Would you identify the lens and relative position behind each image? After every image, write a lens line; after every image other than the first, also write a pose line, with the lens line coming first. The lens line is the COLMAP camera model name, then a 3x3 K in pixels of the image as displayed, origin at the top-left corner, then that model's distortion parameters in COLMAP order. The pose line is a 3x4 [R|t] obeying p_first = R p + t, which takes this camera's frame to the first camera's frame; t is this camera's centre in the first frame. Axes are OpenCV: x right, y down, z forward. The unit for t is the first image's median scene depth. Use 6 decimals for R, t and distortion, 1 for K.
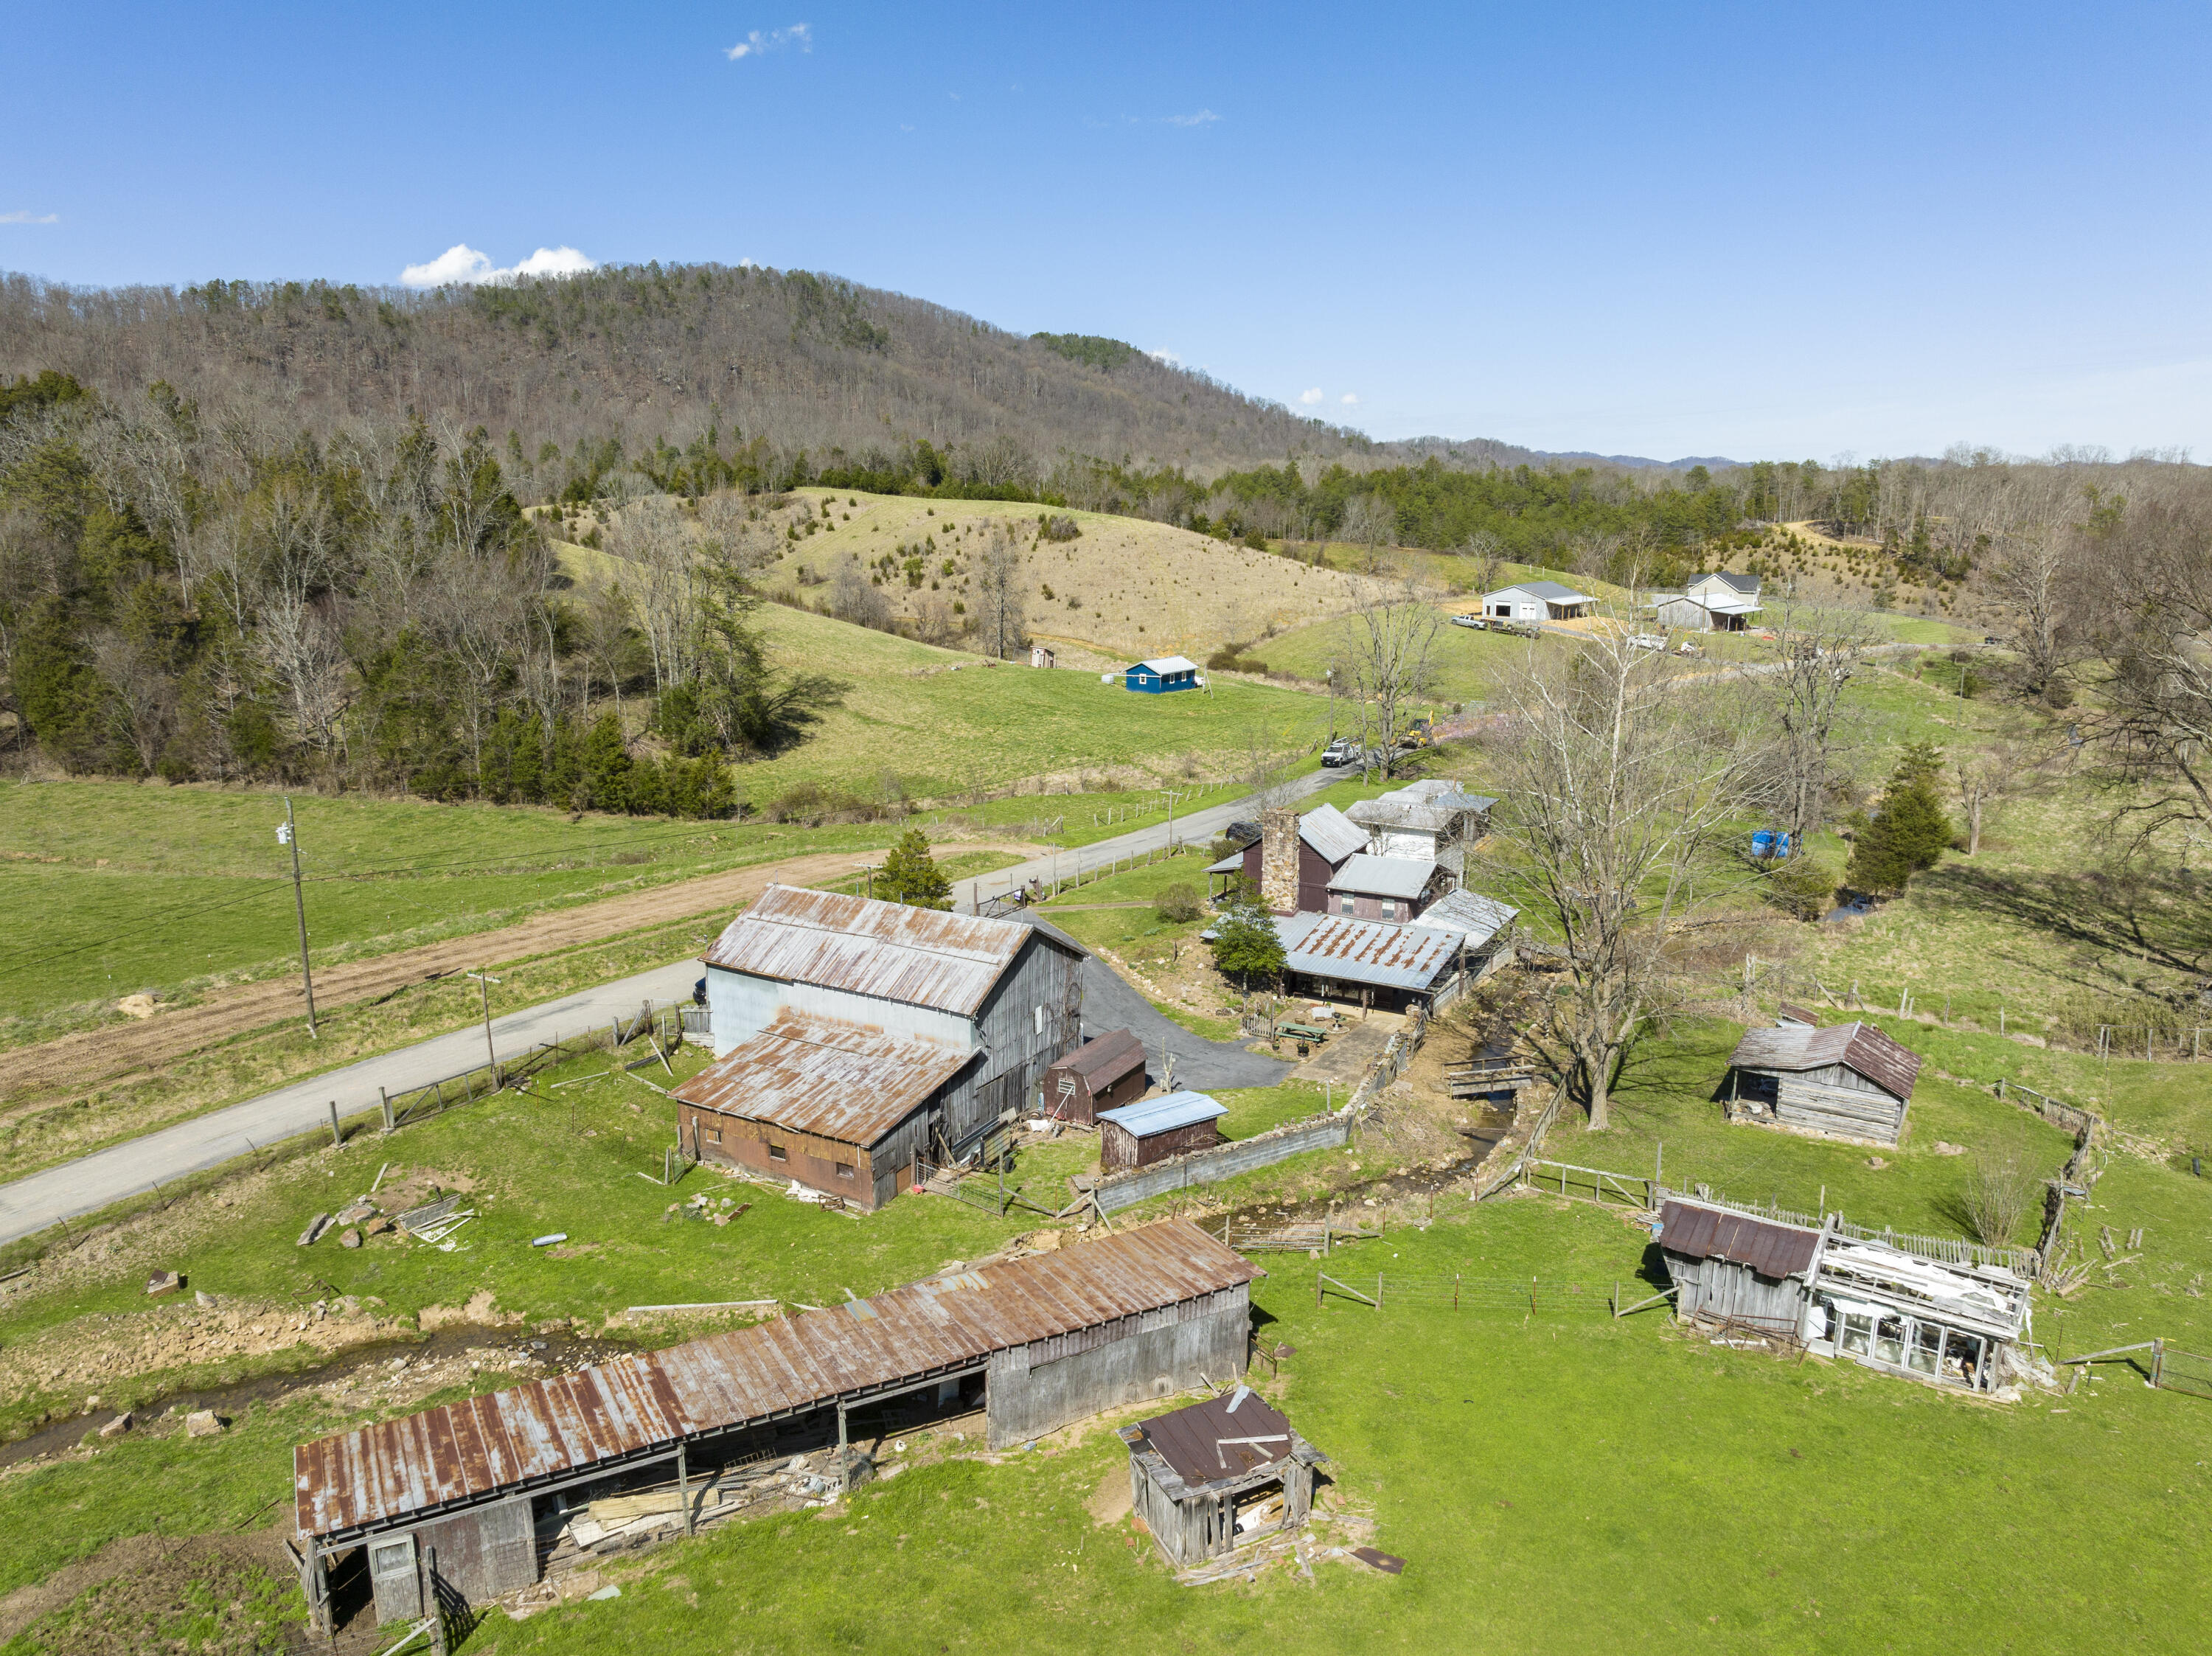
lens RADIAL K [[1559.6, 0, 1106.7], [0, 1559.6, 826.5], [0, 0, 1]] dist [-0.045993, 0.015346]
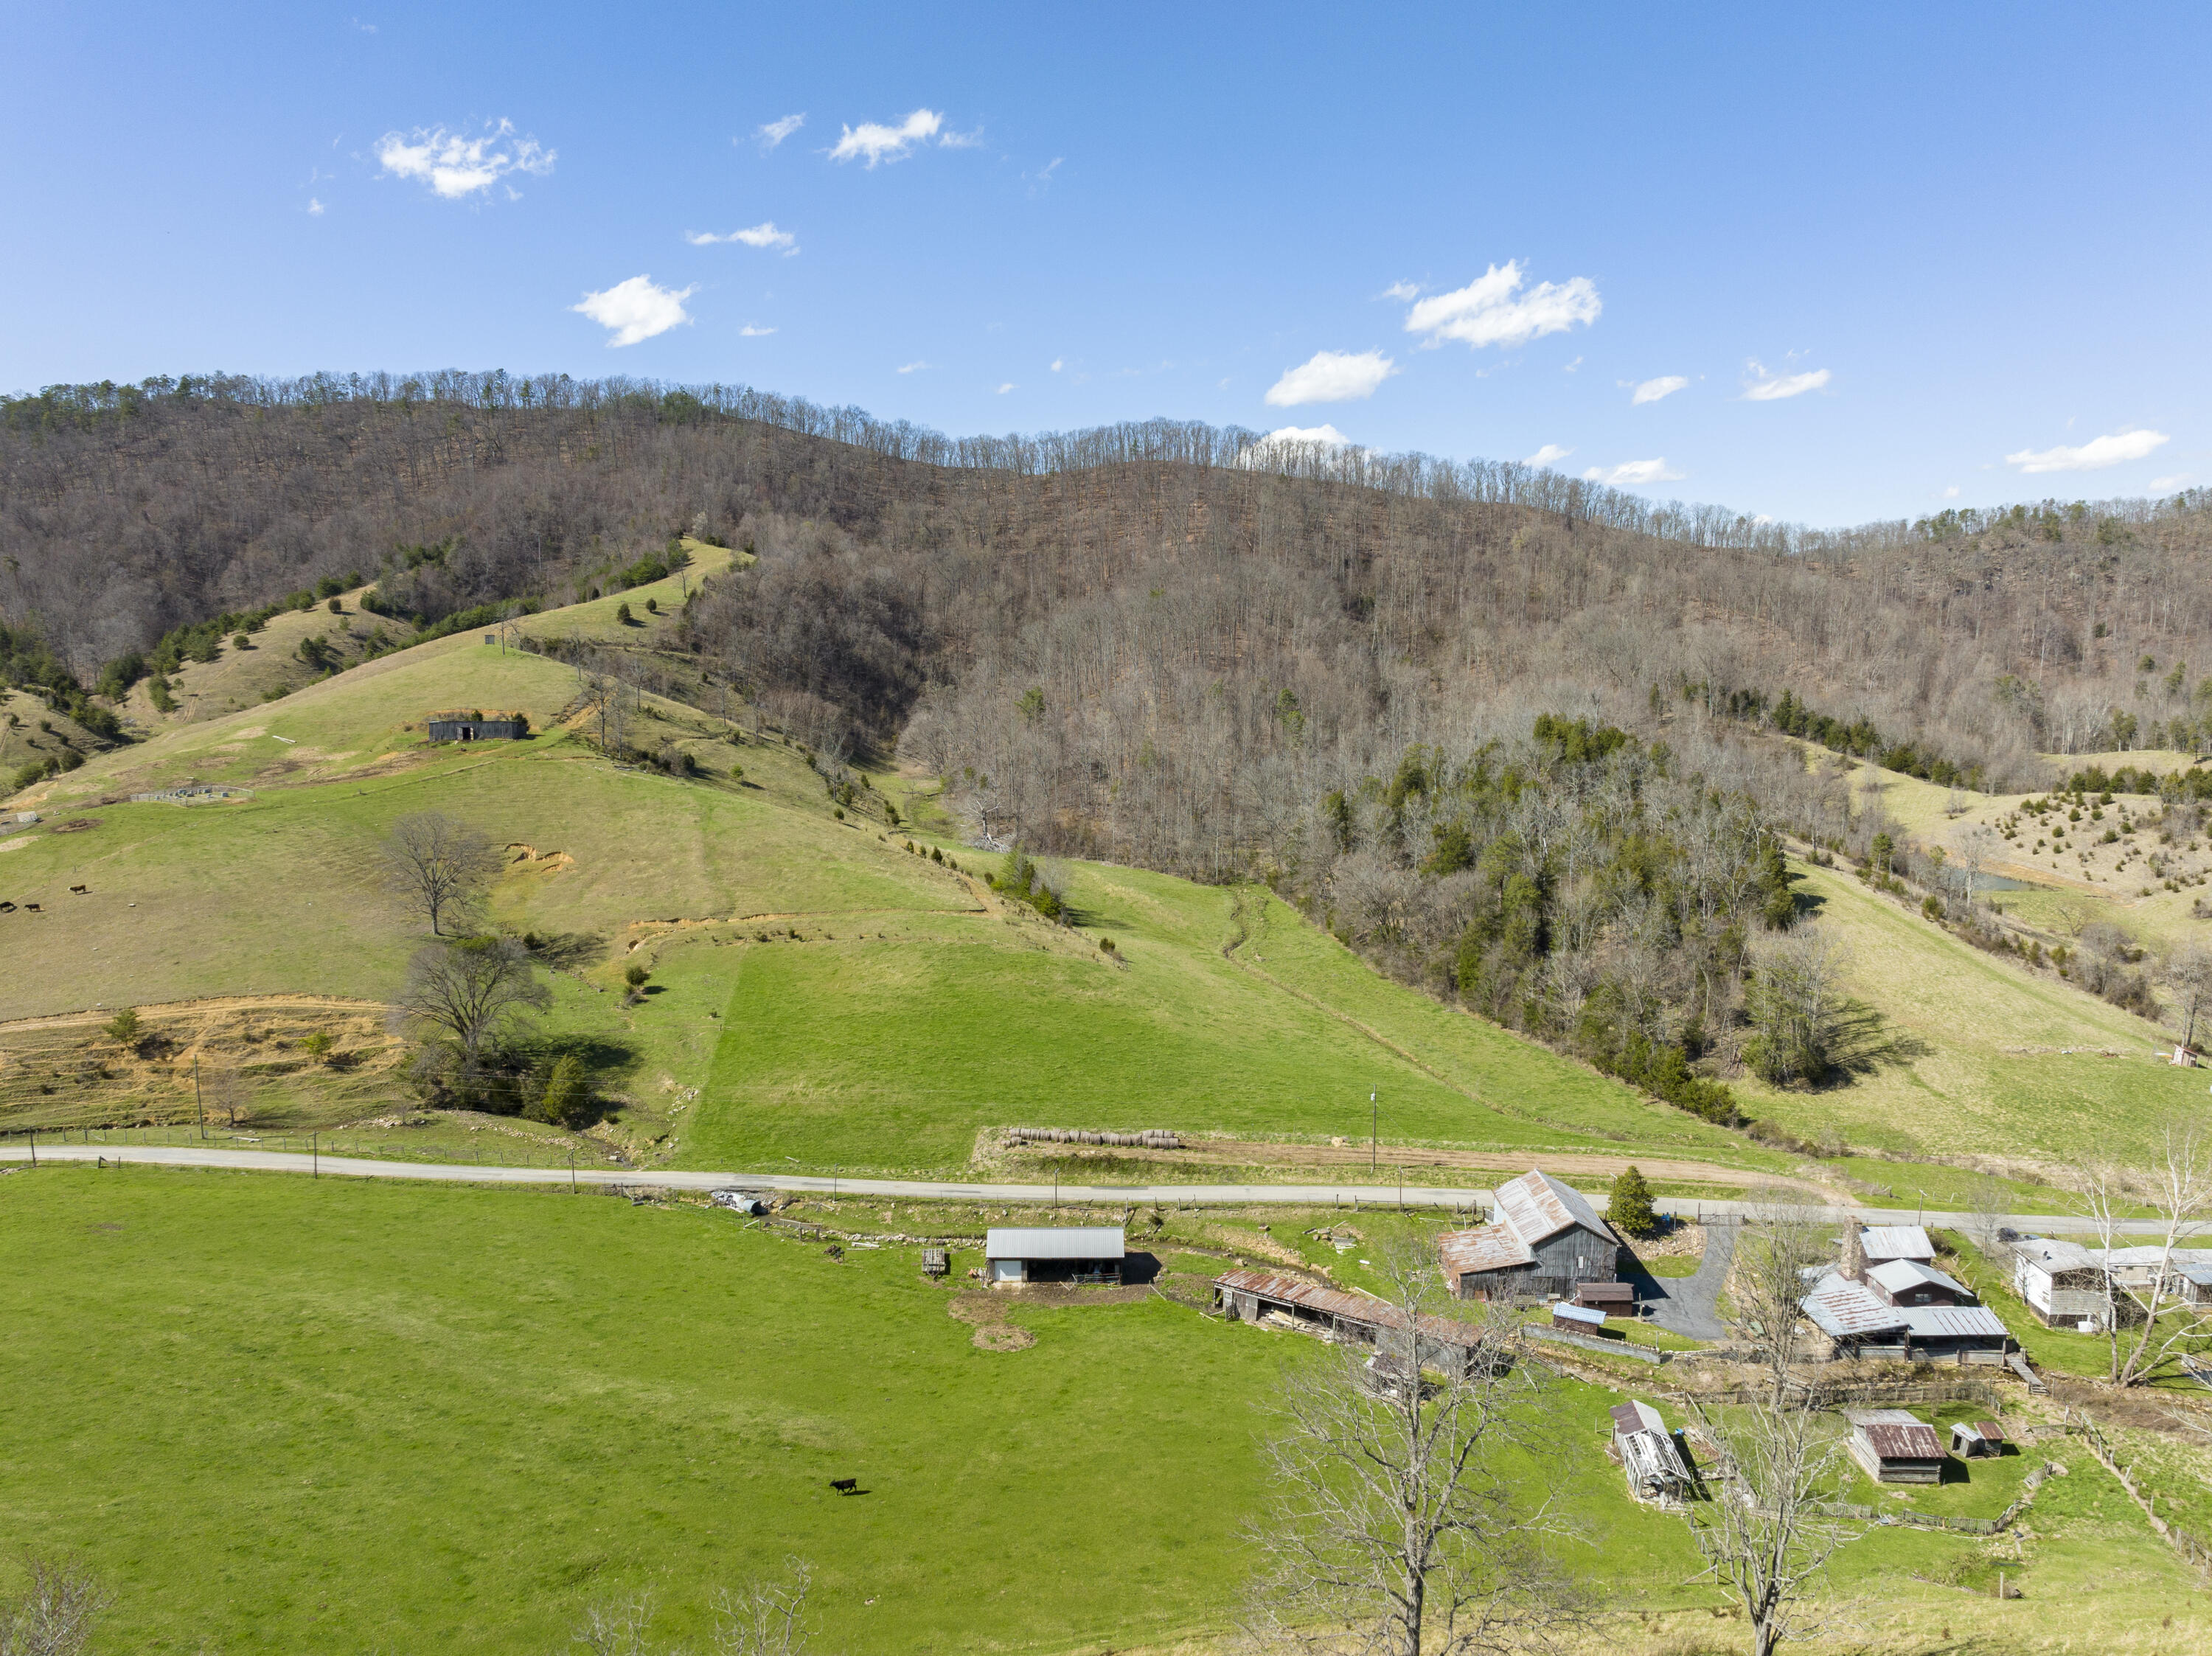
lens RADIAL K [[1559.6, 0, 1105.0], [0, 1559.6, 825.8], [0, 0, 1]] dist [-0.045993, 0.015346]
pose [[0.489594, 0.117752, -0.863963, 1.196346], [-0.191562, 0.981158, 0.025170, -0.340443], [0.850648, 0.153179, 0.502926, -0.666755]]
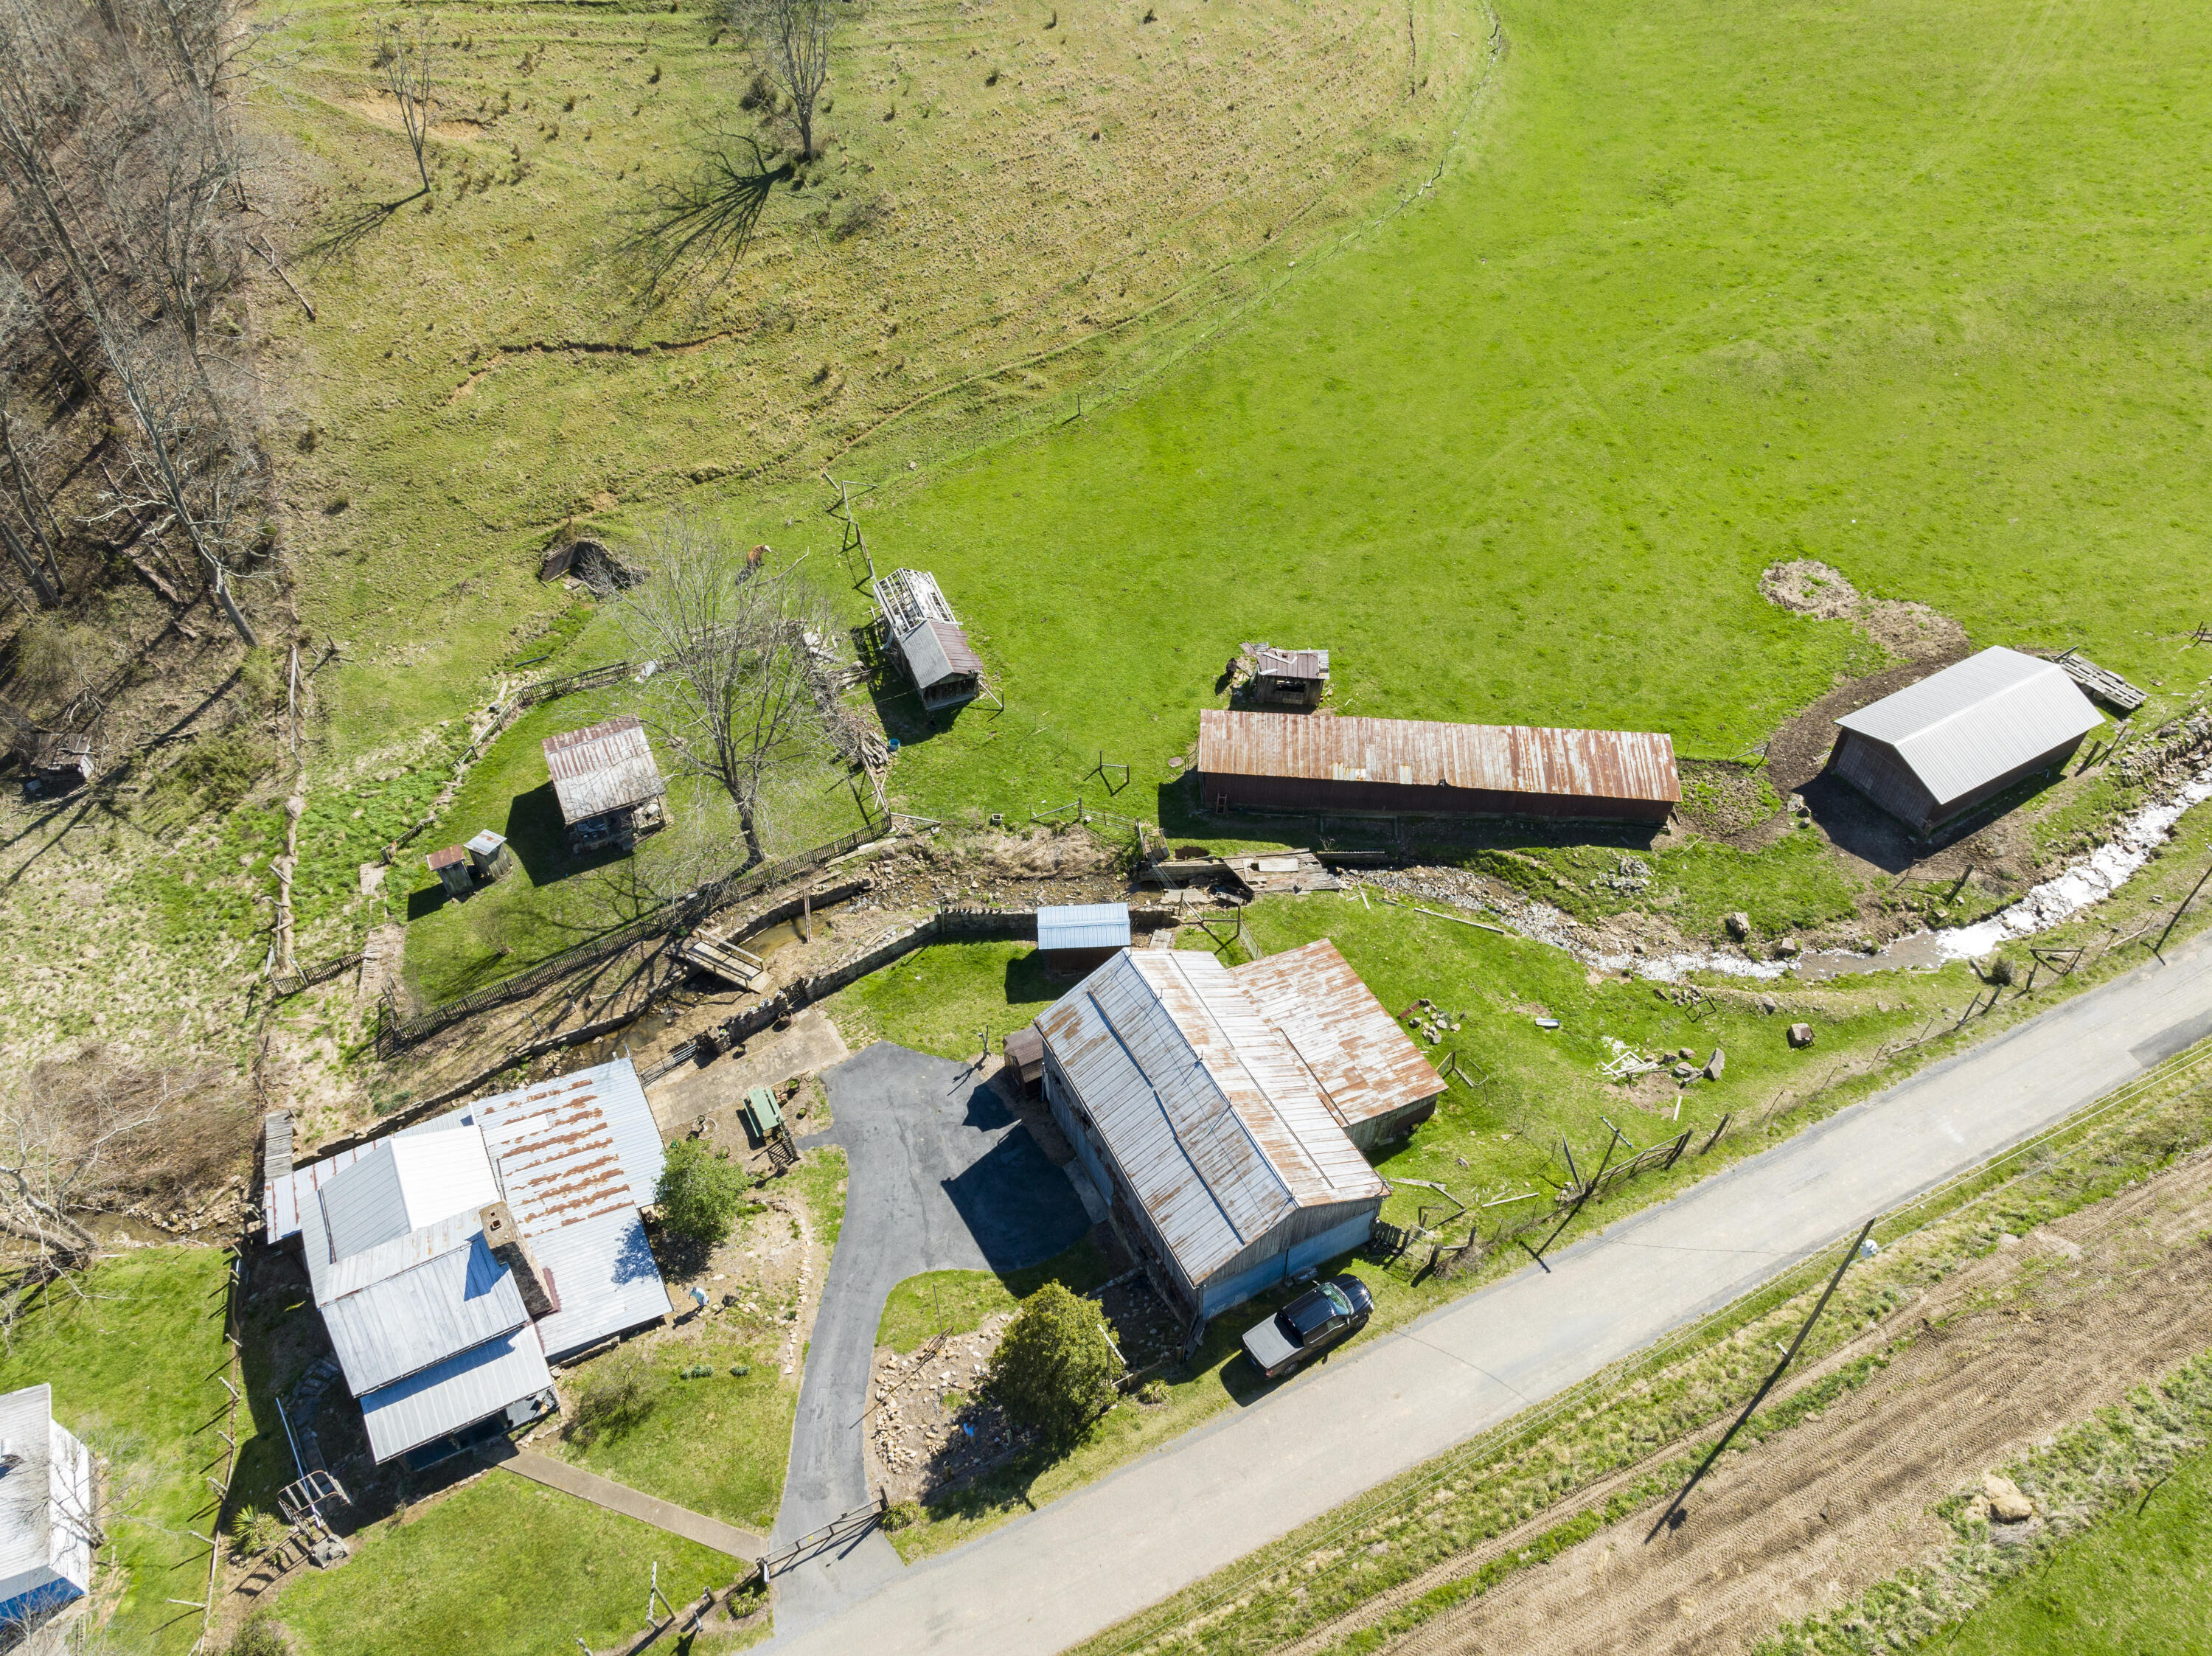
lens RADIAL K [[1559.6, 0, 1106.8], [0, 1559.6, 826.5], [0, 0, 1]] dist [-0.045993, 0.015346]
pose [[-0.838637, -0.390542, 0.379691, -0.314319], [0.120107, 0.547328, 0.828255, -0.664605], [-0.531284, 0.740209, -0.412102, 1.066707]]
